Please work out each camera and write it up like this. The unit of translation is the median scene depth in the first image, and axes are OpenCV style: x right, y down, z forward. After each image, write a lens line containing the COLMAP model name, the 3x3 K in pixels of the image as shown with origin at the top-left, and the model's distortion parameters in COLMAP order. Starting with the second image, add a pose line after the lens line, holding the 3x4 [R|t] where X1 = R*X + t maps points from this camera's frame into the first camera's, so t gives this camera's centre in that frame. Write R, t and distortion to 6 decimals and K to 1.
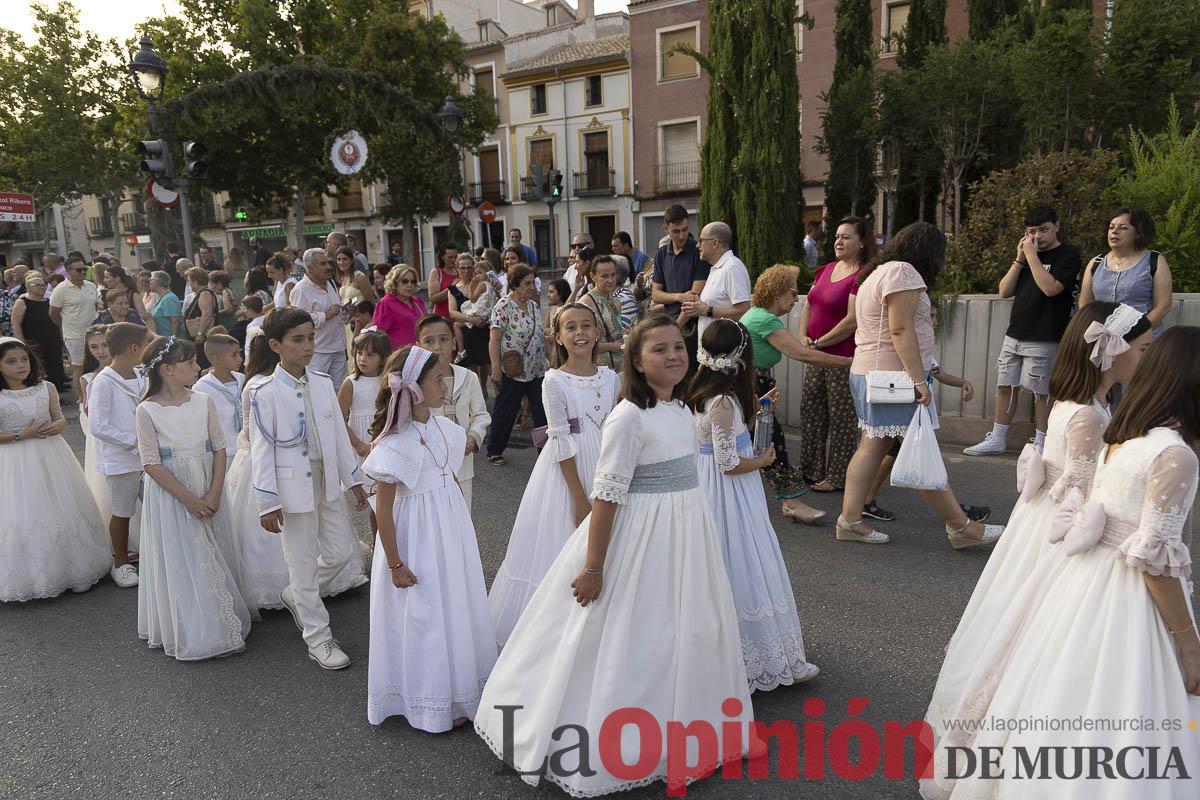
lens RADIAL K [[799.5, 0, 600.0], [0, 799.5, 400.0], [0, 0, 1]] dist [0.004744, 0.002062]
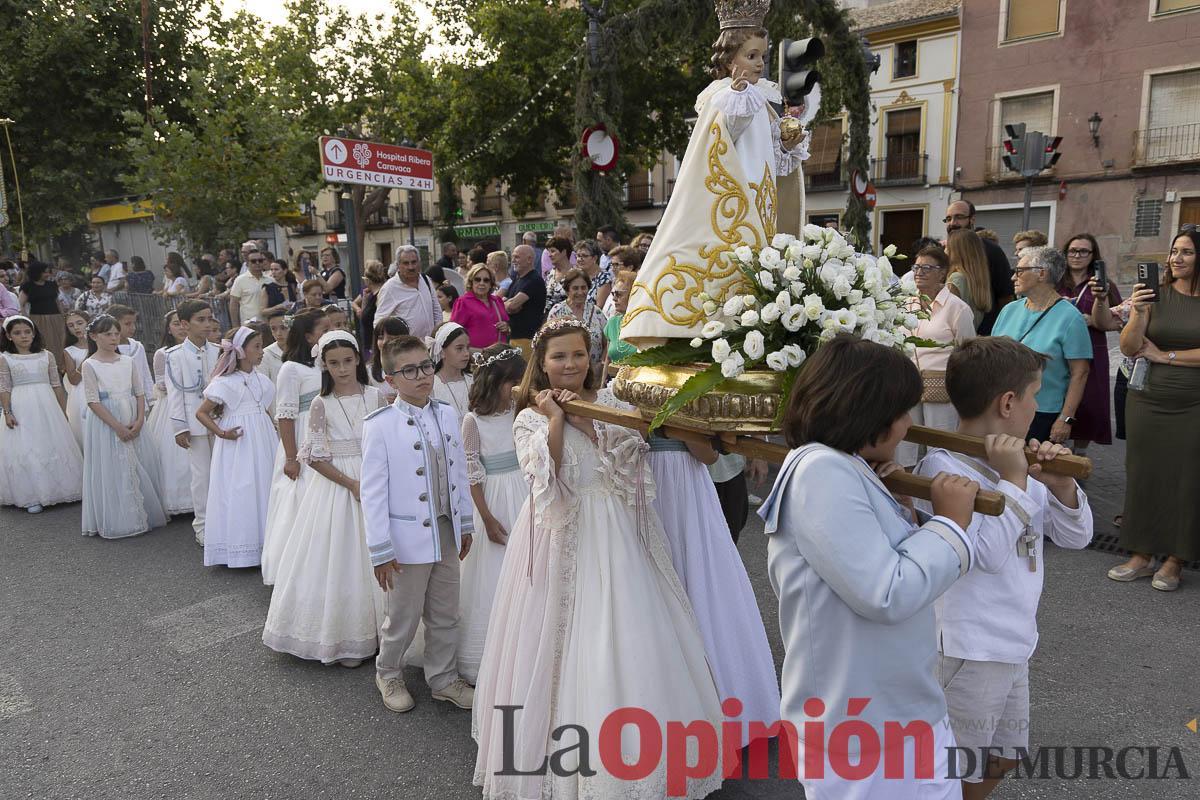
lens RADIAL K [[799.5, 0, 600.0], [0, 799.5, 400.0], [0, 0, 1]] dist [0.004744, 0.002062]
pose [[0.989427, 0.036952, -0.140245, -0.297054], [-0.038153, 0.999255, -0.005883, -0.025764], [0.139923, 0.011172, 0.990099, 0.213118]]
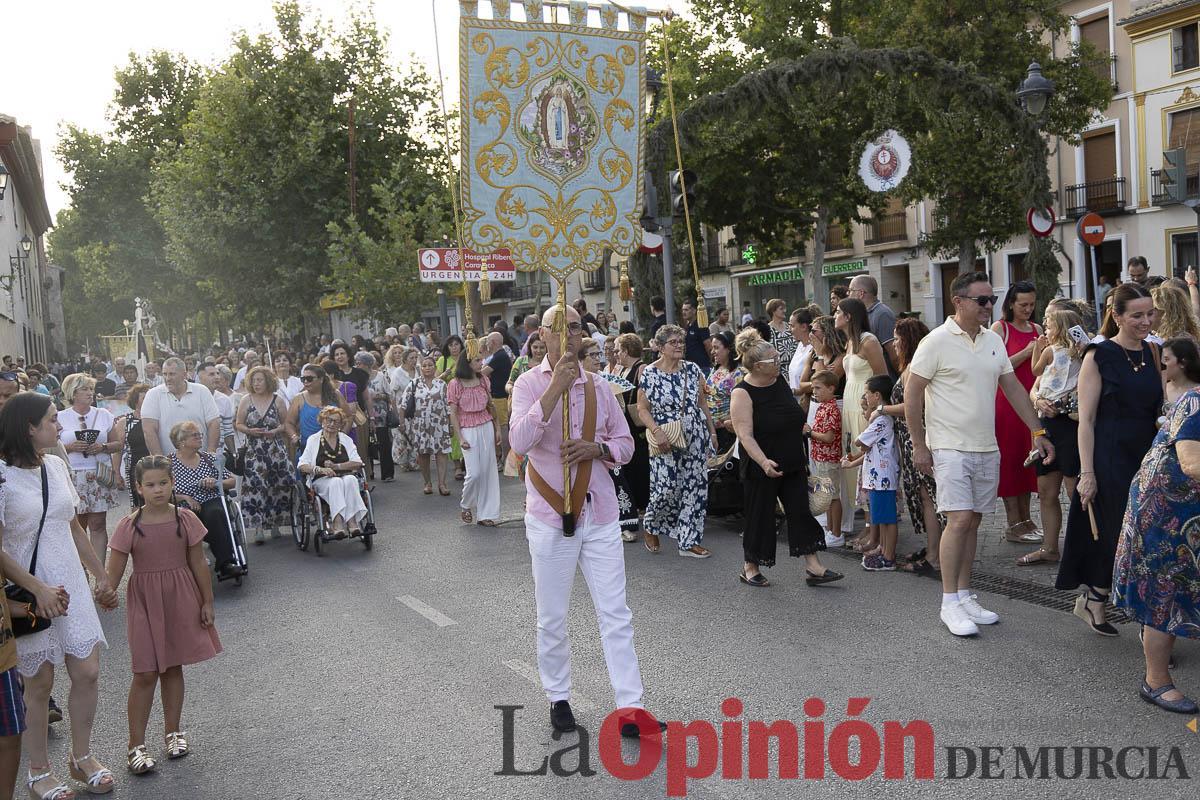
lens RADIAL K [[1146.2, 0, 610.3], [0, 1146.2, 402.9], [0, 0, 1]] dist [0.002072, 0.010474]
pose [[0.857760, 0.007126, -0.514001, 0.004482], [-0.052167, 0.995949, -0.073247, -0.005666], [0.511397, 0.089642, 0.854657, 0.016434]]
